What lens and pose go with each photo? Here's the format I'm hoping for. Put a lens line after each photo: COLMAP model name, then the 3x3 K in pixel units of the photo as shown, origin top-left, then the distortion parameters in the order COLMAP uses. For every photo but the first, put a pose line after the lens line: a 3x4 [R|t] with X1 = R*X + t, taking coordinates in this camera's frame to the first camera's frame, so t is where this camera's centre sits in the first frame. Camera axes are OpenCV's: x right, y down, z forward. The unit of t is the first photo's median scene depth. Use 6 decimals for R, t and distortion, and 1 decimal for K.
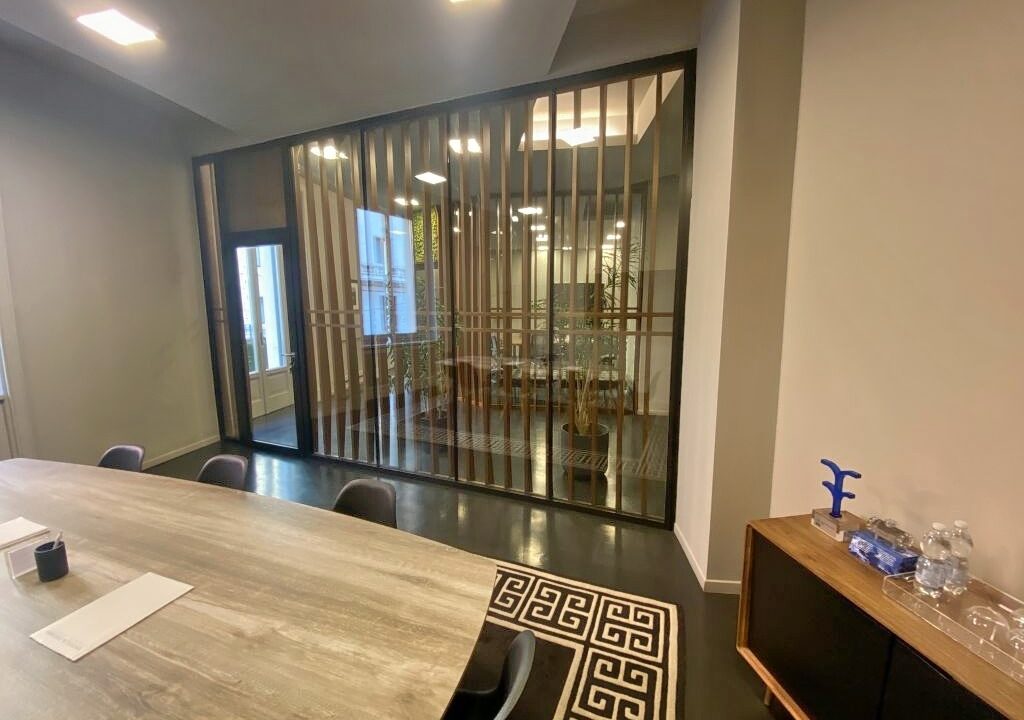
lens RADIAL K [[414.7, 0, 512.0], [0, 414.7, 360.0], [0, 0, 1]] dist [0.001029, 0.000050]
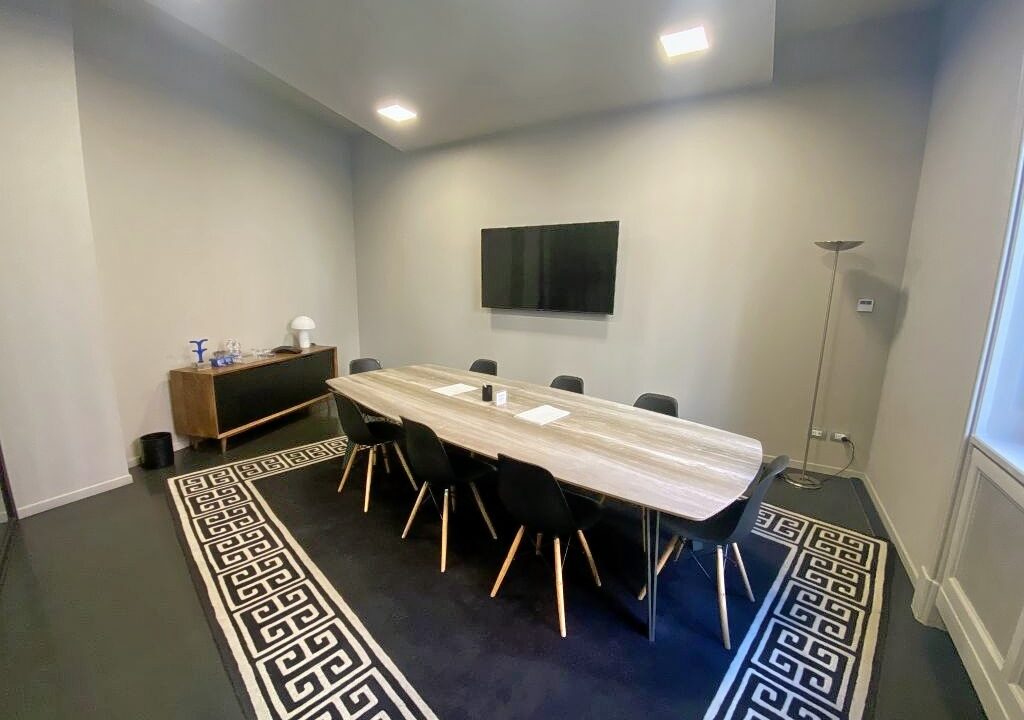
lens RADIAL K [[414.7, 0, 512.0], [0, 414.7, 360.0], [0, 0, 1]] dist [0.001029, 0.000050]
pose [[-0.918843, -0.082602, 0.385880, -1.560638], [0.039501, 0.953684, 0.298205, -0.238040], [-0.392641, 0.289246, -0.873023, 2.118176]]
